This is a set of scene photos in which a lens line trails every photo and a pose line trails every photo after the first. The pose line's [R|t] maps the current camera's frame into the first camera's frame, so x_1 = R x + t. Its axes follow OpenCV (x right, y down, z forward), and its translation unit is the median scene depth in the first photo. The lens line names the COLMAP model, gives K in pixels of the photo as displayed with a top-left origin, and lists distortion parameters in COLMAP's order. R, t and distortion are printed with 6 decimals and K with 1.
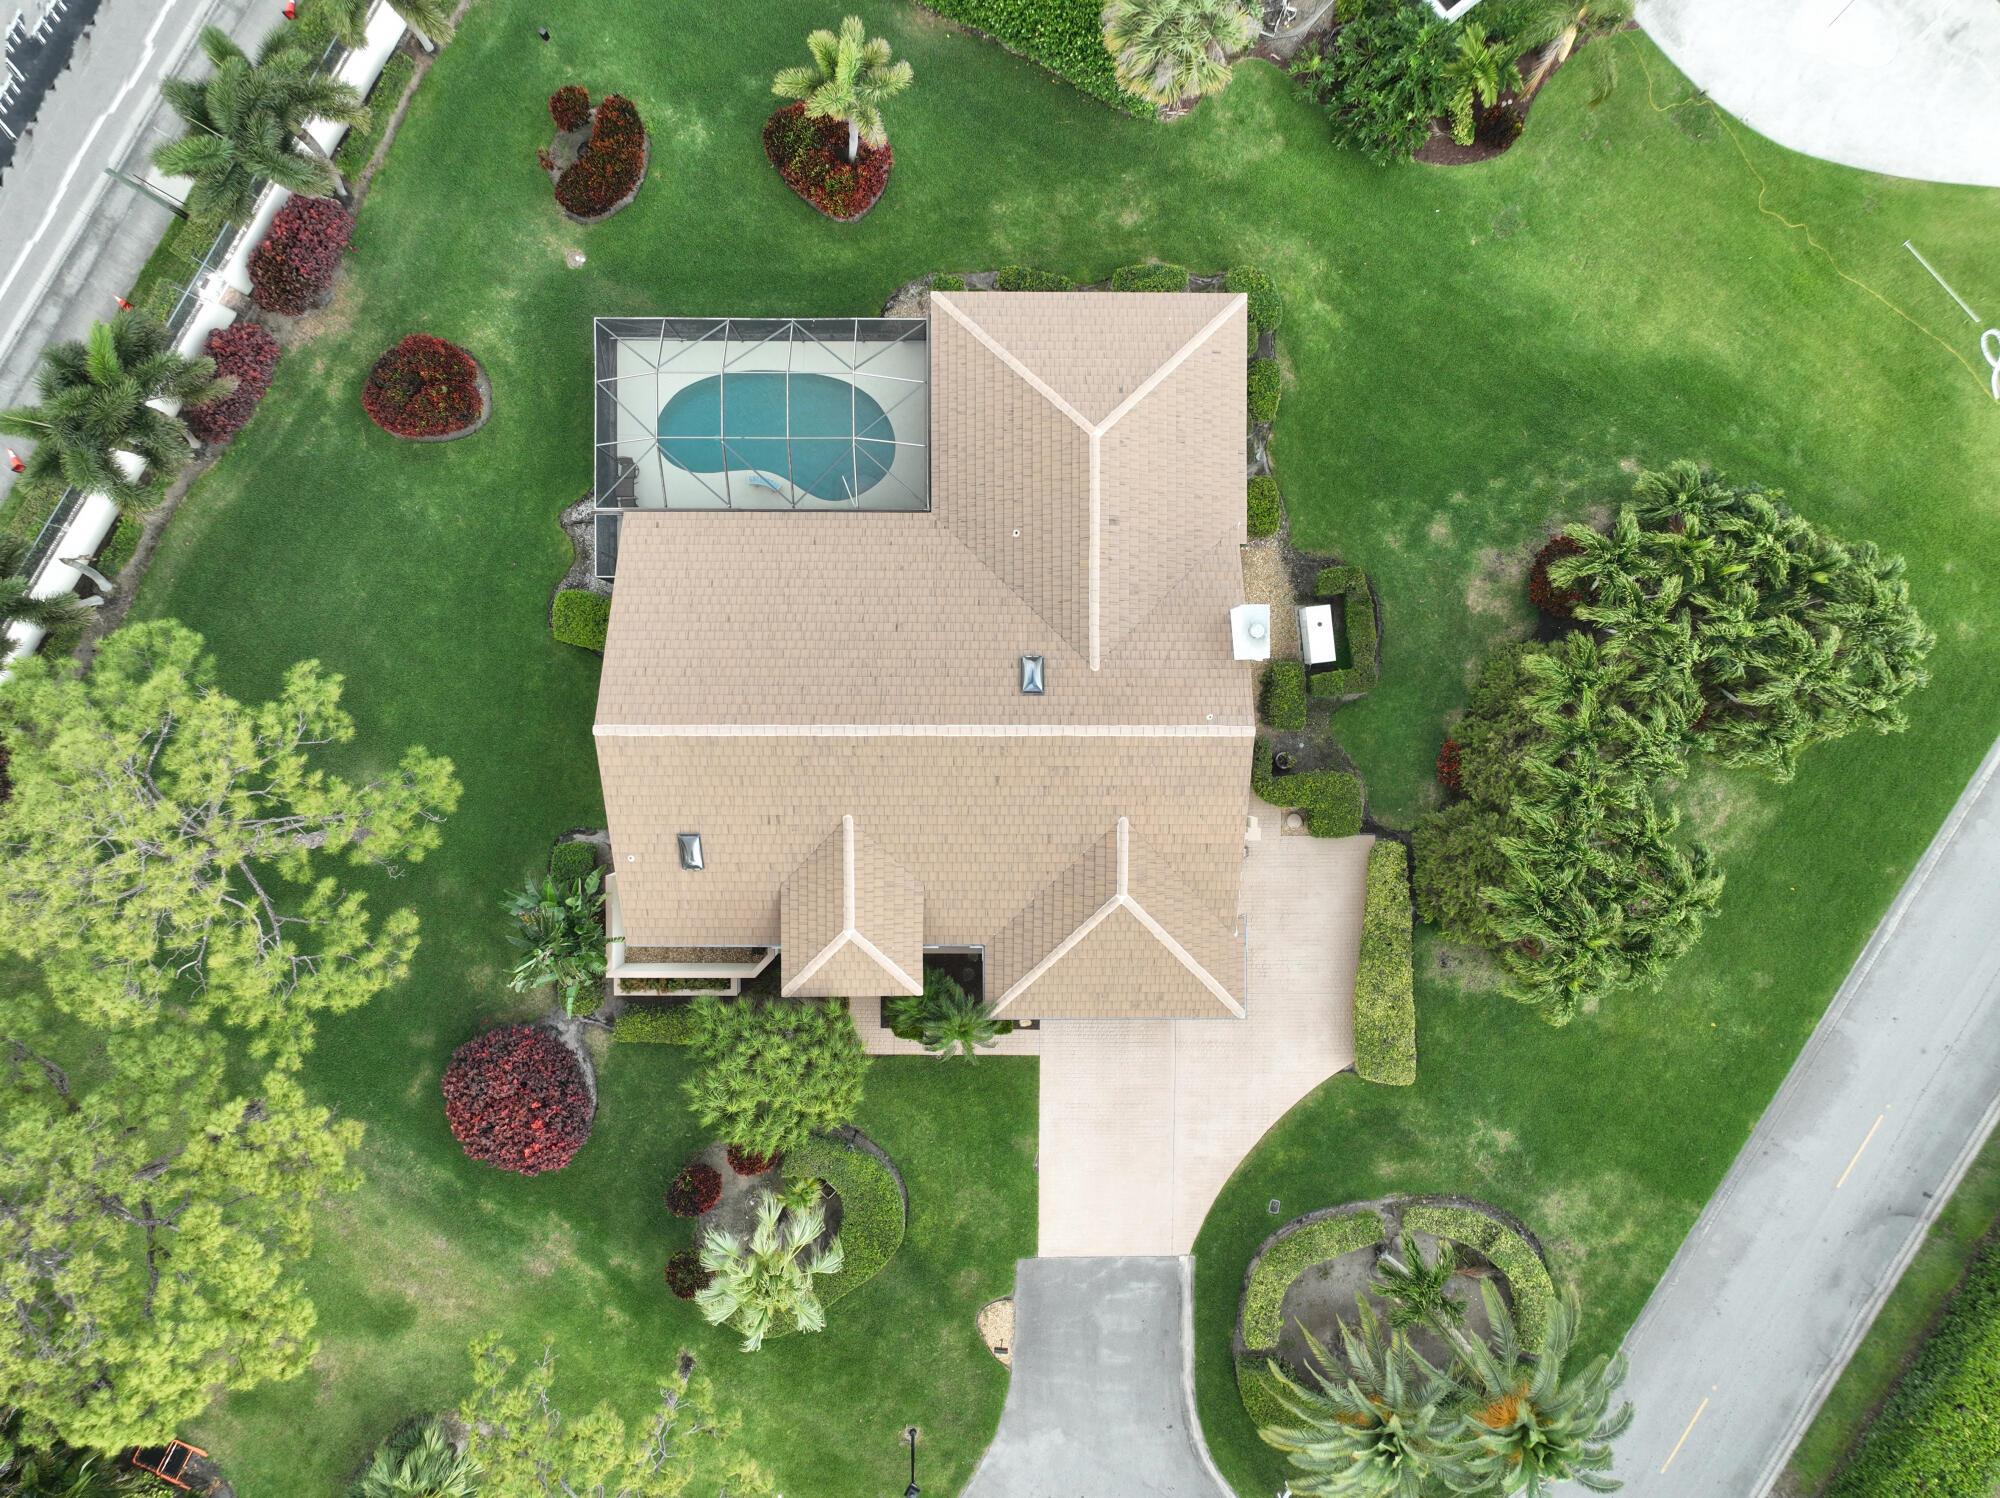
lens RADIAL K [[1403.9, 0, 1002.3], [0, 1403.9, 754.8], [0, 0, 1]] dist [0.004782, 0.003383]
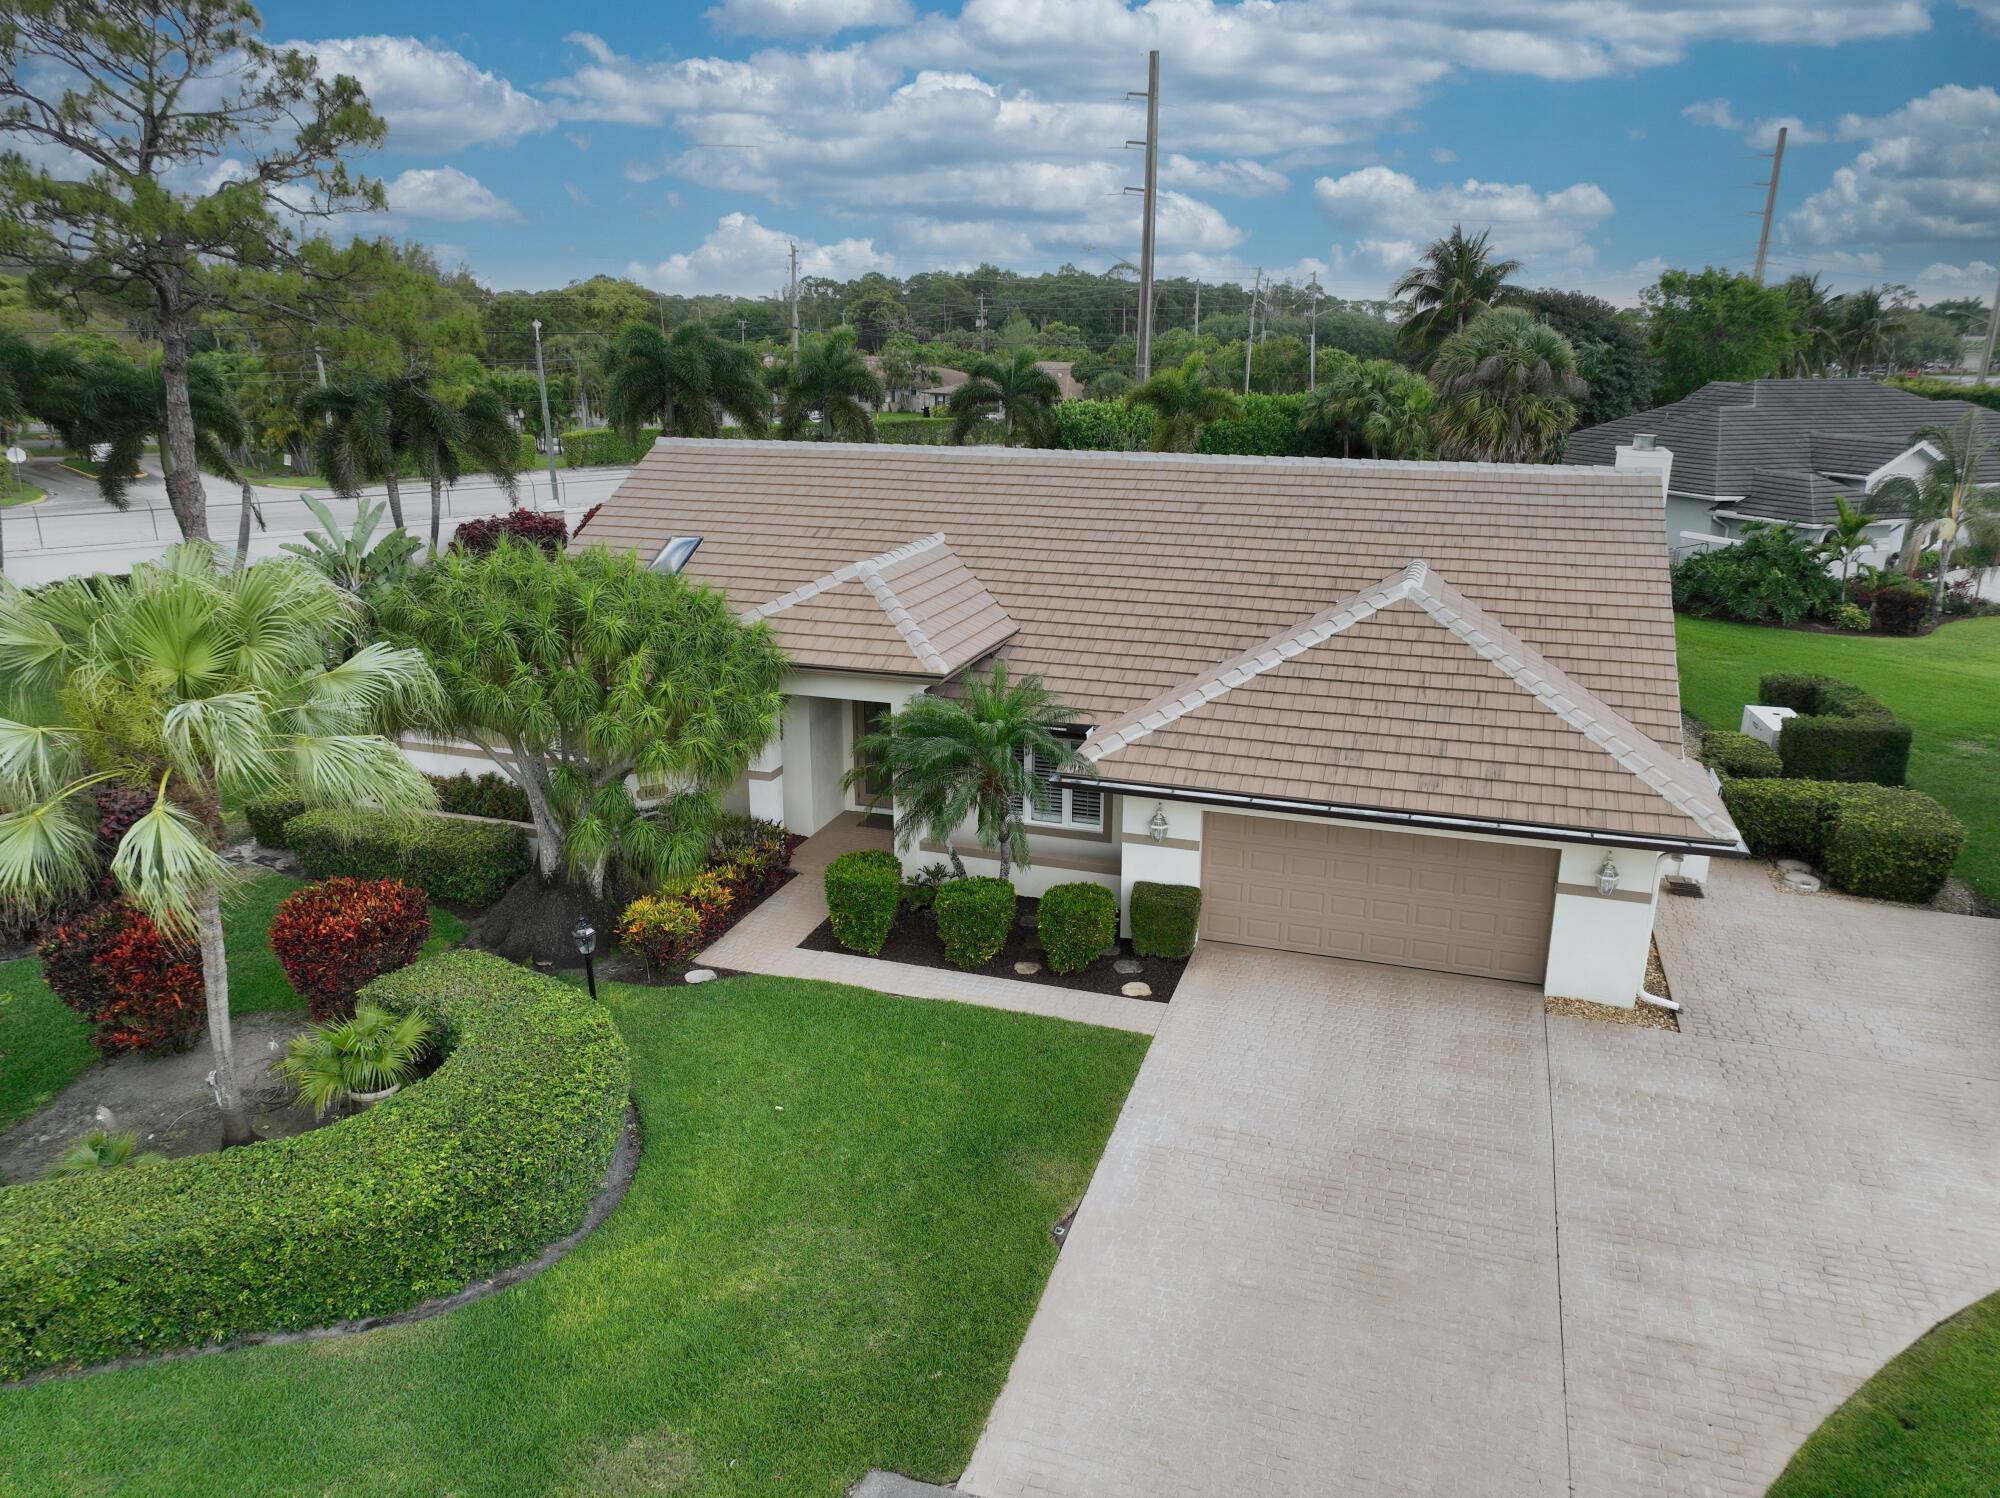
lens RADIAL K [[1409.0, 0, 1005.1], [0, 1409.0, 744.4], [0, 0, 1]] dist [0.009961, 0.002473]
pose [[0.950064, 0.084691, -0.300343, 0.097989], [-0.312042, 0.249146, -0.916818, 0.569314], [-0.002817, 0.964756, 0.263132, 0.869240]]
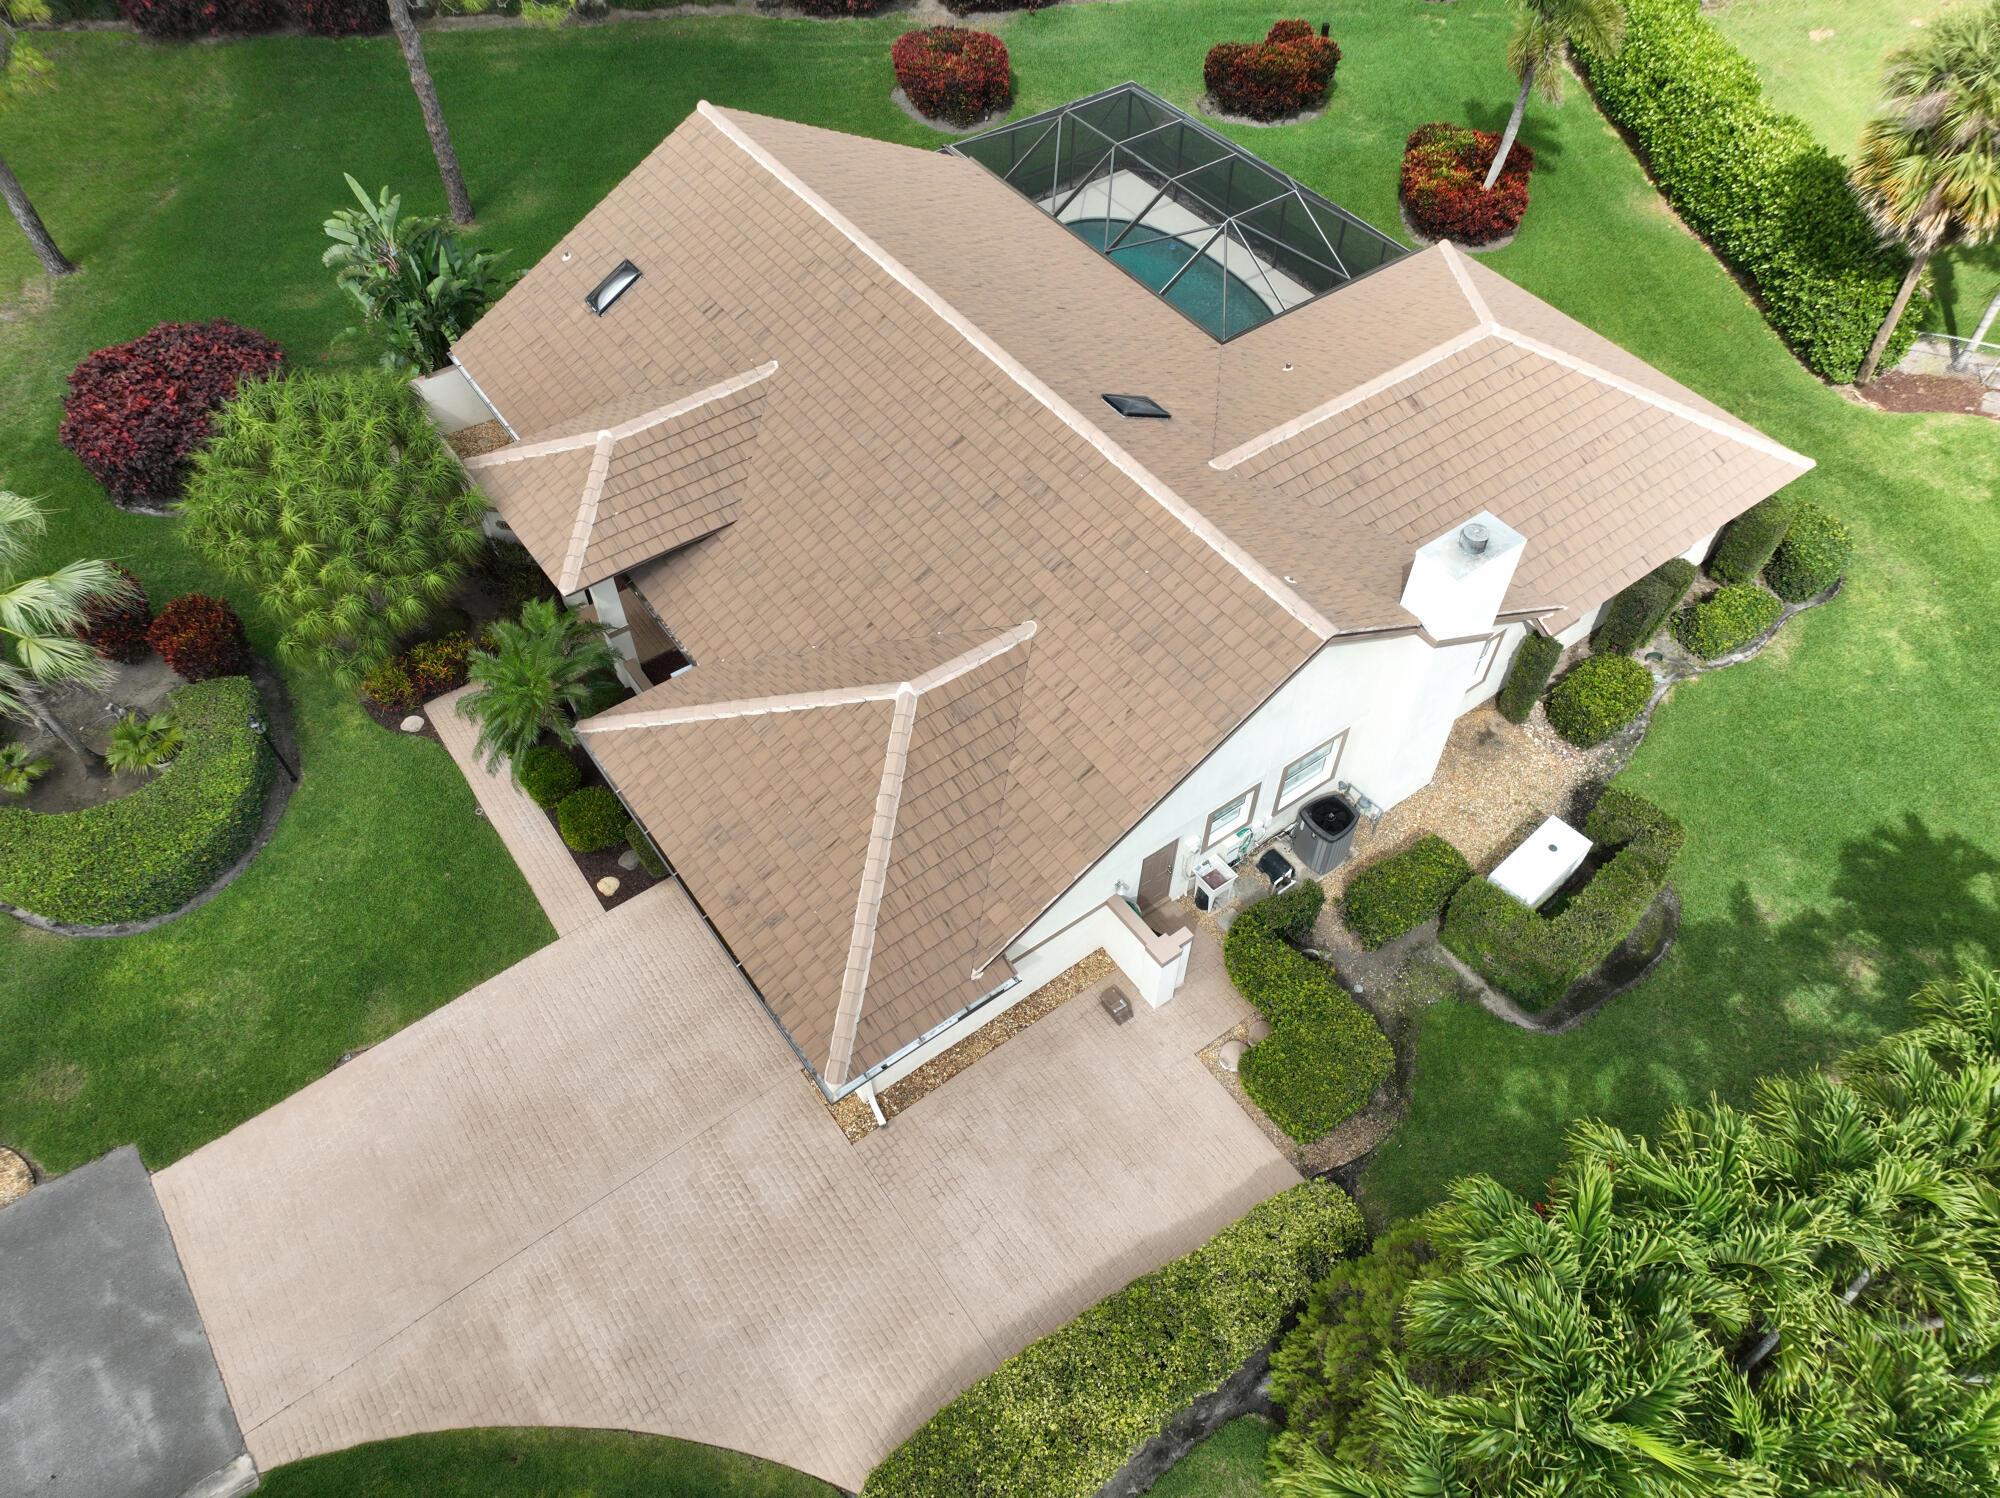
lens RADIAL K [[1398.6, 0, 995.2], [0, 1398.6, 748.6], [0, 0, 1]] dist [0.000856, 0.016747]
pose [[0.582946, 0.627594, -0.516042, 0.355464], [-0.812435, 0.441530, -0.380790, 0.260910], [-0.011134, 0.641231, 0.767267, 0.587992]]
